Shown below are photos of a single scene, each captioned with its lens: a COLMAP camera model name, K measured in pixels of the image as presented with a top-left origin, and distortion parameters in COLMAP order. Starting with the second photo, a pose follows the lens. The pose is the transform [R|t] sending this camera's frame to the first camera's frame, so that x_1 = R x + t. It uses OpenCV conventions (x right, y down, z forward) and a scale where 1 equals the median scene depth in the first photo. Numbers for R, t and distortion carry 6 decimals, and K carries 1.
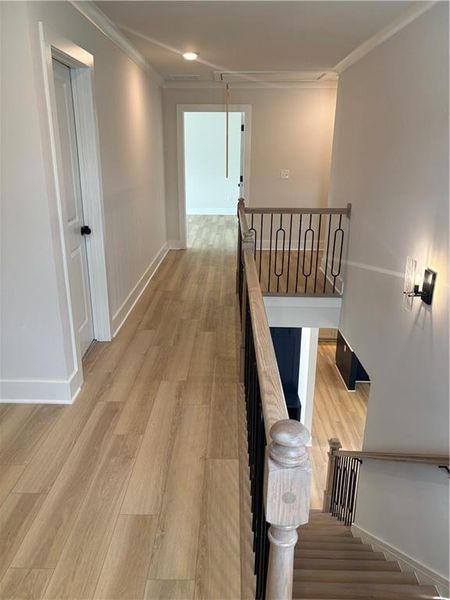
lens RADIAL K [[451.2, 0, 221.8], [0, 451.2, 302.9], [0, 0, 1]] dist [0.014498, -0.005821]
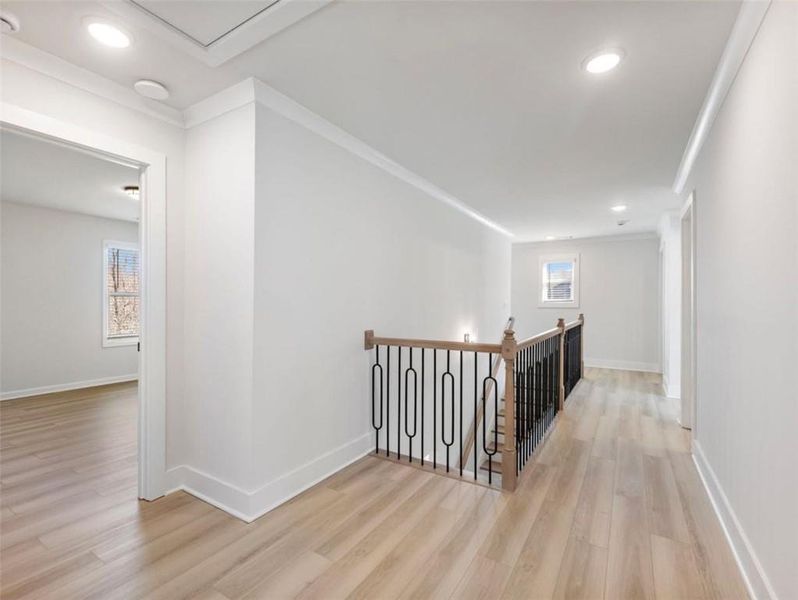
lens RADIAL K [[371.6, 0, 401.1], [0, 371.6, 301.3], [0, 0, 1]] dist [0.000125, -0.000113]
pose [[-0.861654, -0.017409, 0.507197, -0.089896], [0.140471, 0.952182, 0.271324, -0.456683], [-0.487668, 0.305034, -0.818006, 1.591637]]
